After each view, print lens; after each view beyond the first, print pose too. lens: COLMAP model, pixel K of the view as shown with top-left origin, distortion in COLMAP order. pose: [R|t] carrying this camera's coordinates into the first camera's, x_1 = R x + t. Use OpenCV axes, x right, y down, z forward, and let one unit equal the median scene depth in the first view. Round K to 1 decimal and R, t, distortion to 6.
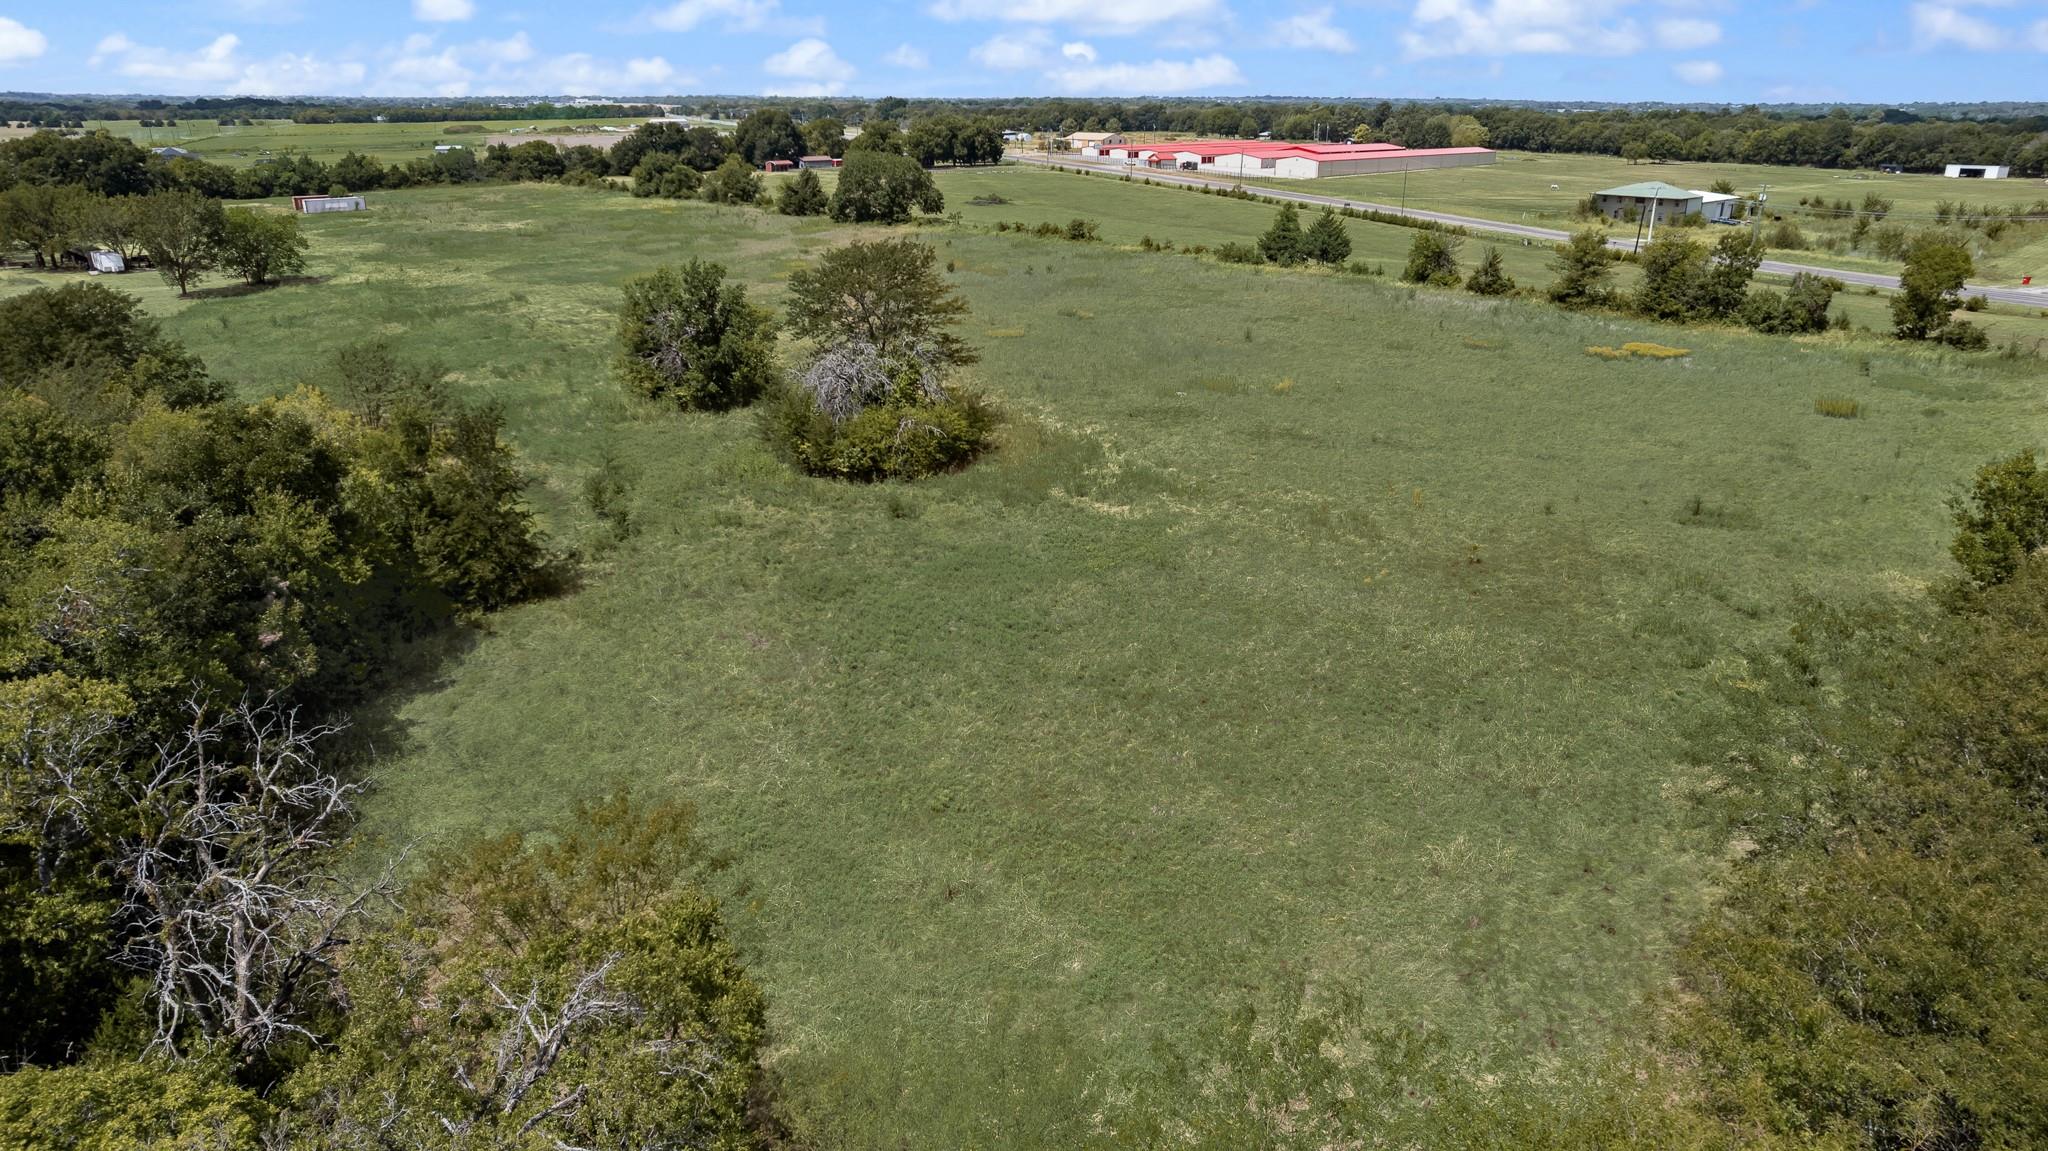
lens RADIAL K [[1306.8, 0, 1024.0], [0, 1306.8, 575.5], [0, 0, 1]] dist [-0.076636, 0.062624]
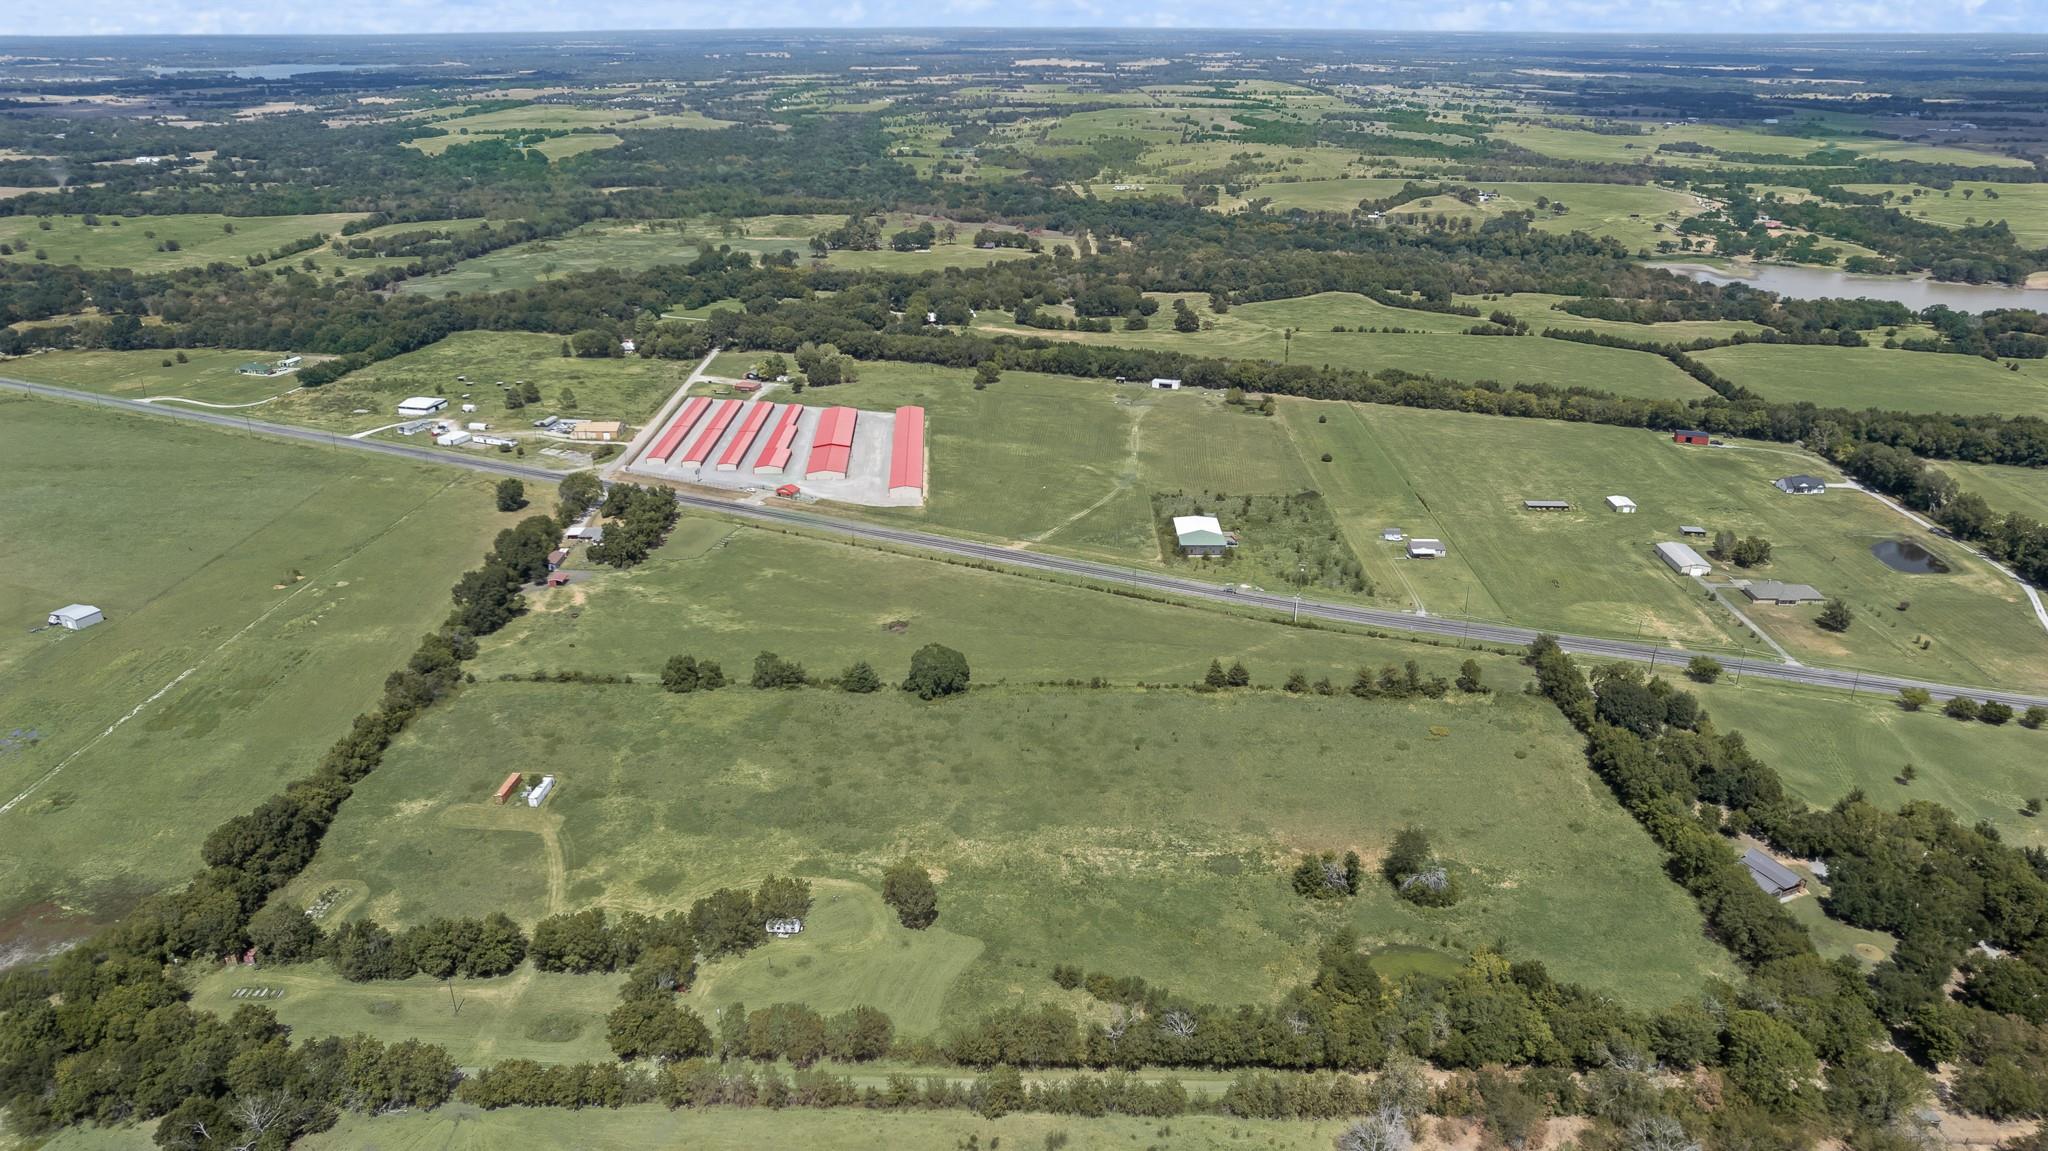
lens RADIAL K [[1306.8, 0, 1024.0], [0, 1306.8, 575.5], [0, 0, 1]] dist [-0.076636, 0.062624]
pose [[0.706639, -0.280651, 0.649535, -1.568617], [0.245689, 0.958180, 0.146721, -0.910432], [-0.663549, 0.055905, 0.746041, -0.499648]]
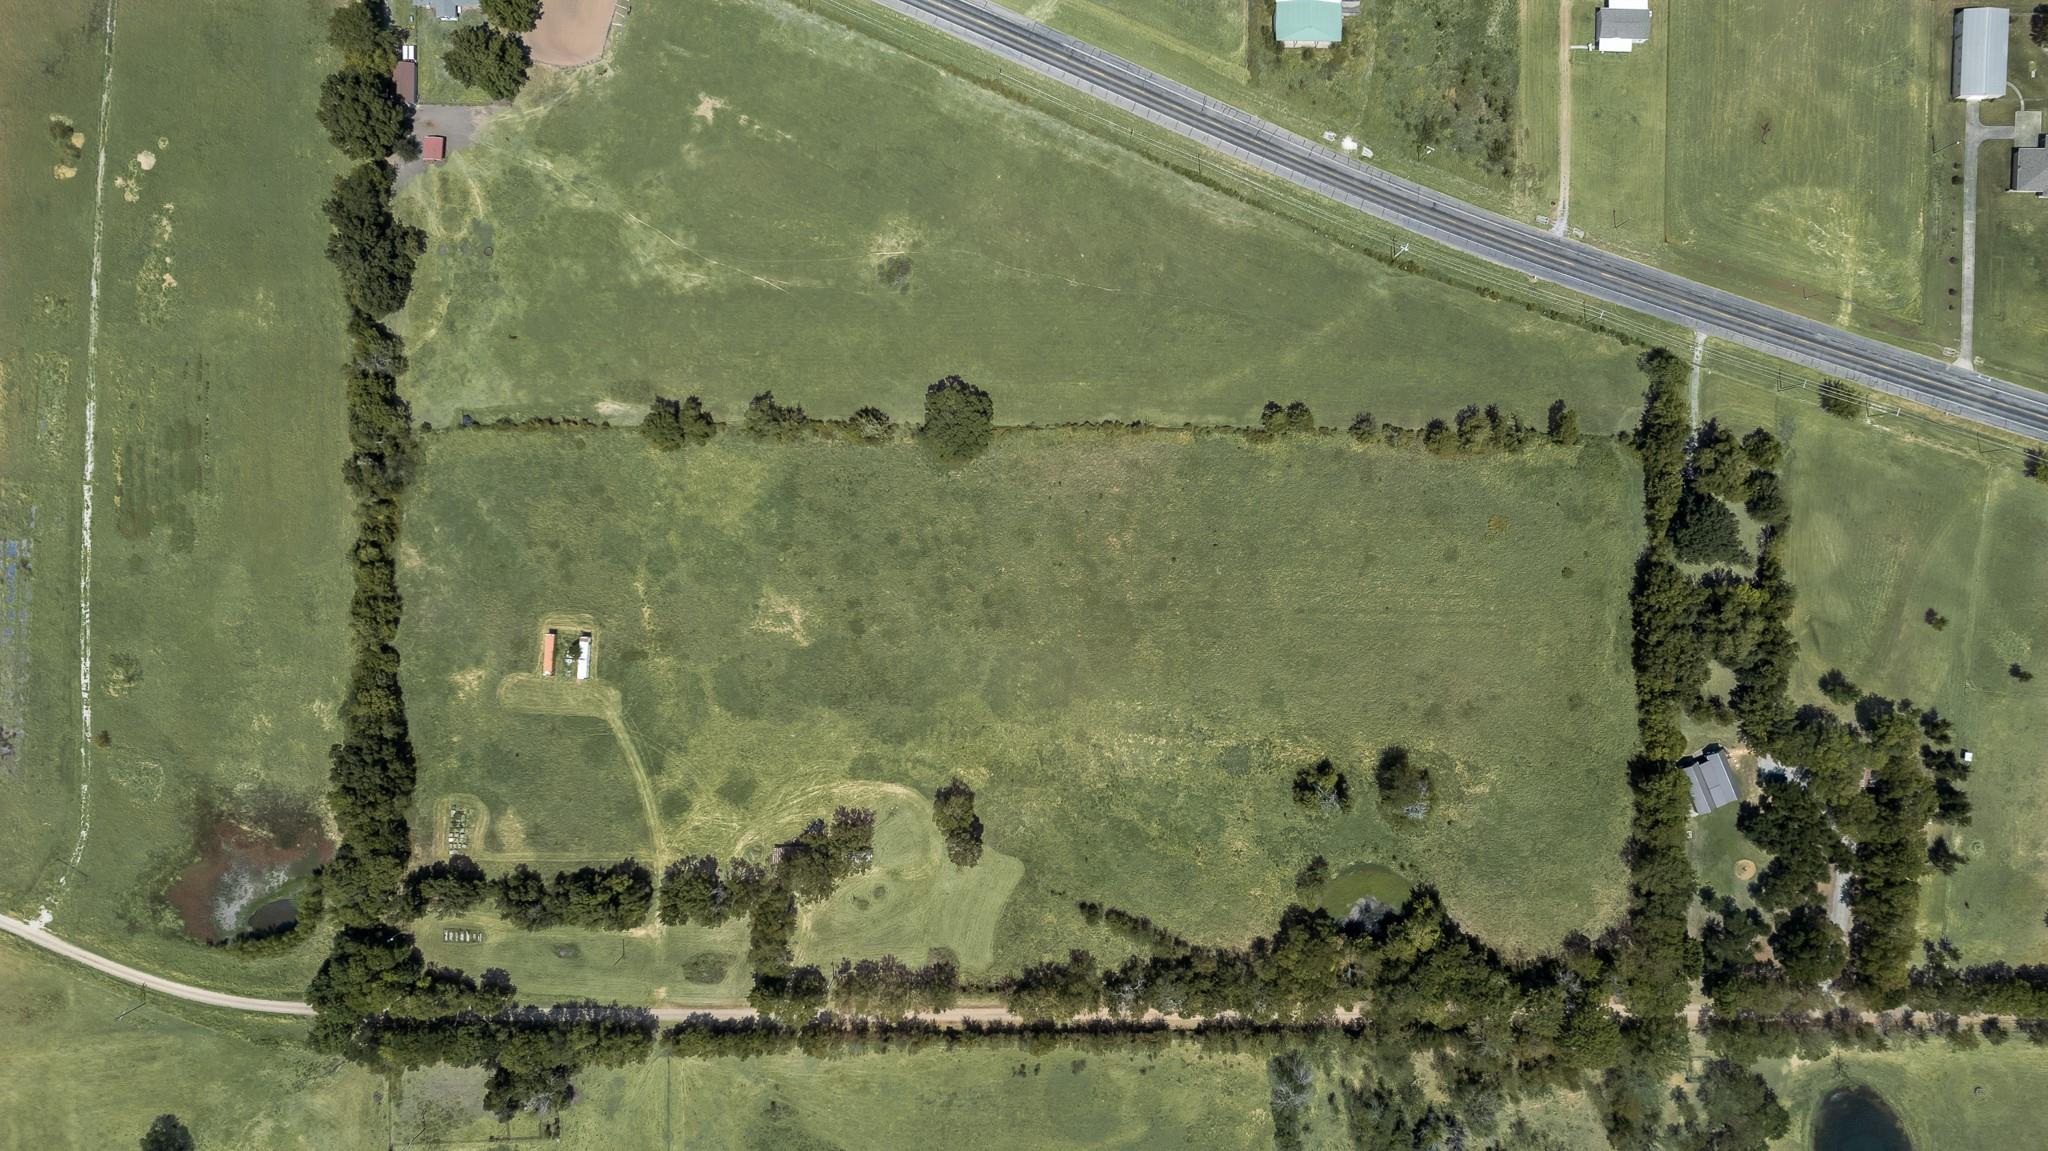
lens RADIAL K [[1306.8, 0, 1024.0], [0, 1306.8, 575.5], [0, 0, 1]] dist [-0.076636, 0.062624]
pose [[0.703395, -0.710674, -0.013377, -0.223113], [0.251075, 0.230809, 0.940047, -2.325896], [-0.664979, -0.664583, 0.340782, 0.472590]]
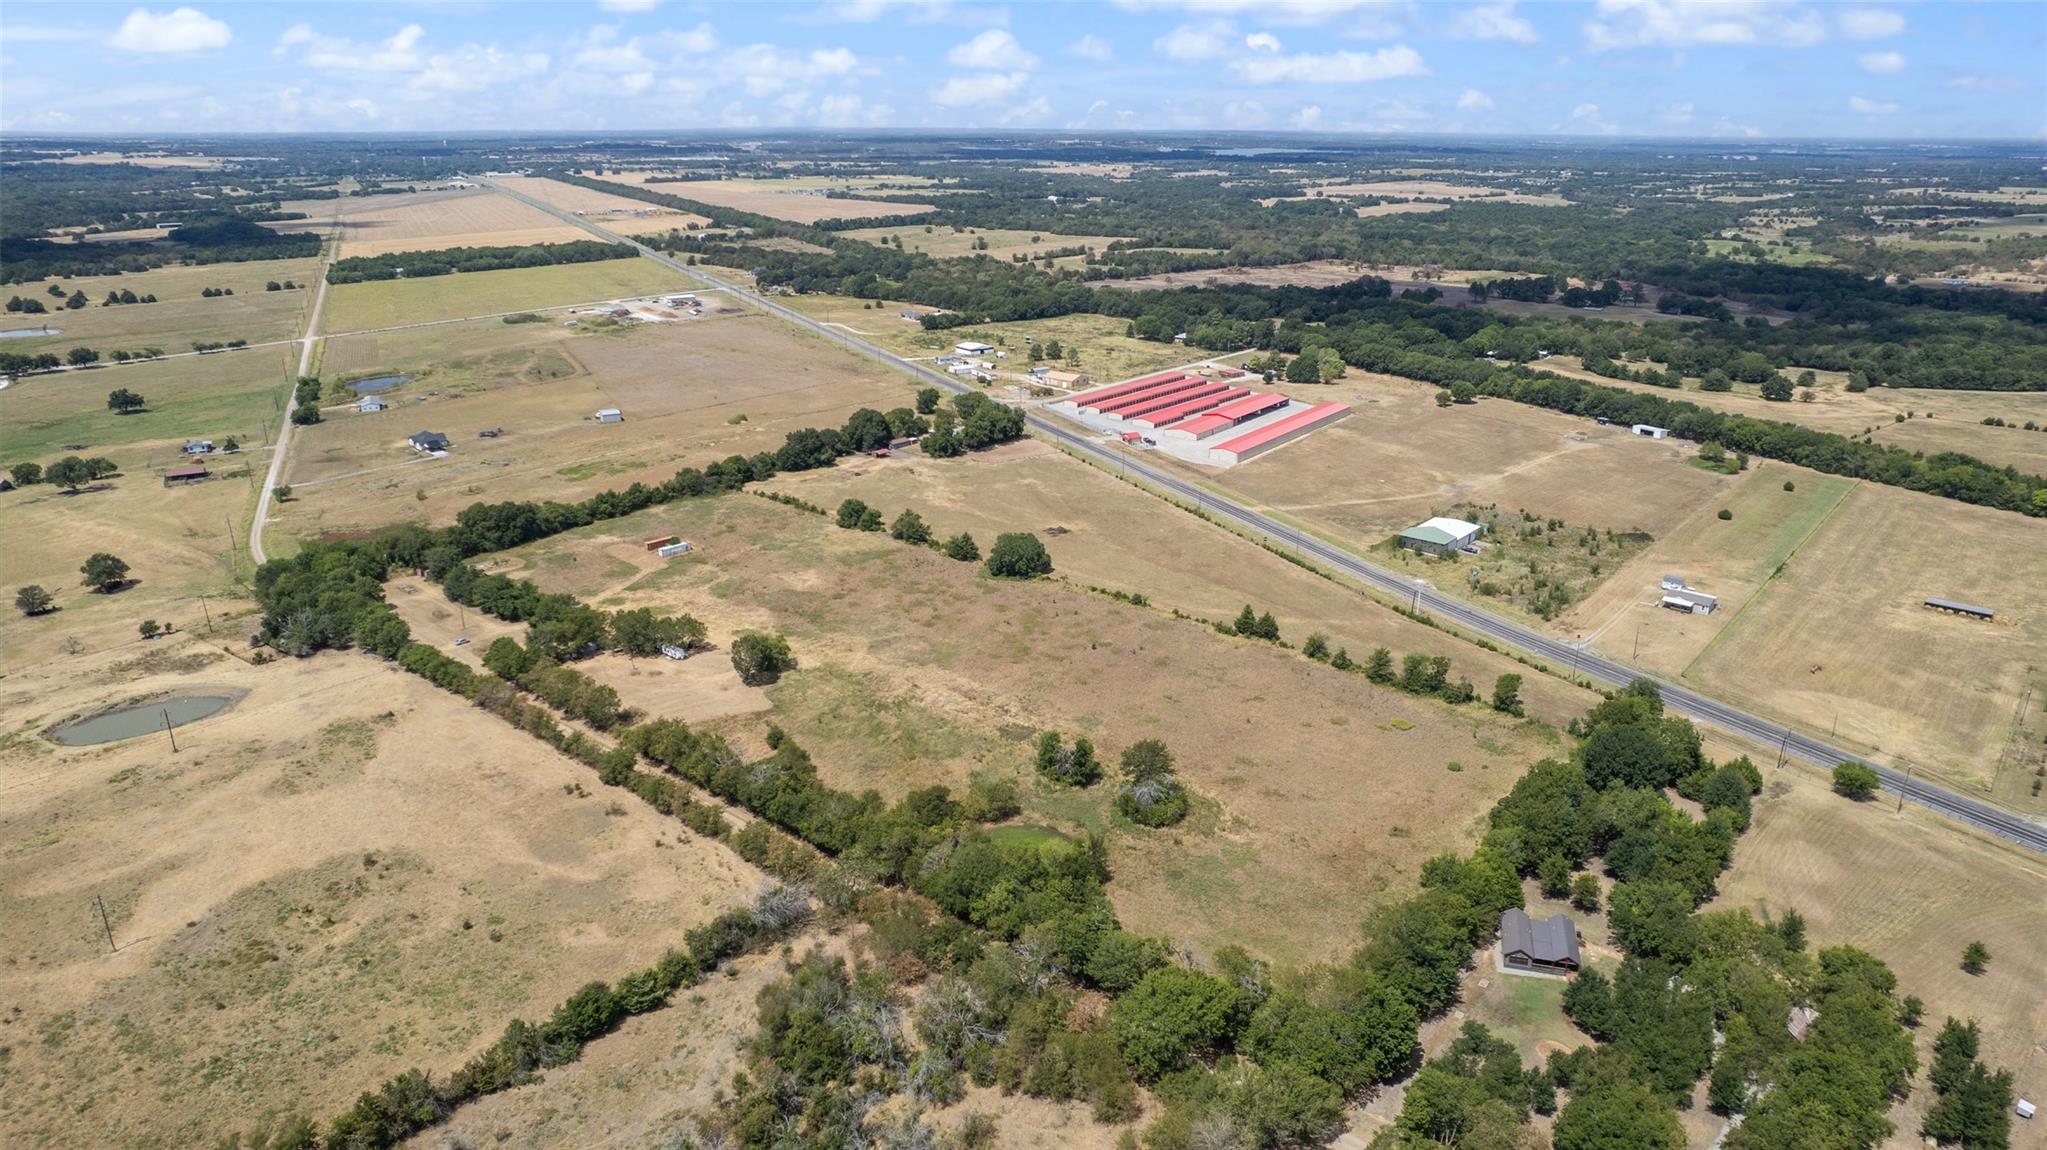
lens RADIAL K [[1306.2, 0, 1023.5], [0, 1306.2, 575.0], [0, 0, 1]] dist [-0.076636, 0.062624]
pose [[0.995627, -0.029998, 0.088465, -0.375689], [0.031496, 0.999382, -0.015592, -0.343066], [-0.087943, 0.018310, 0.995957, -1.172757]]
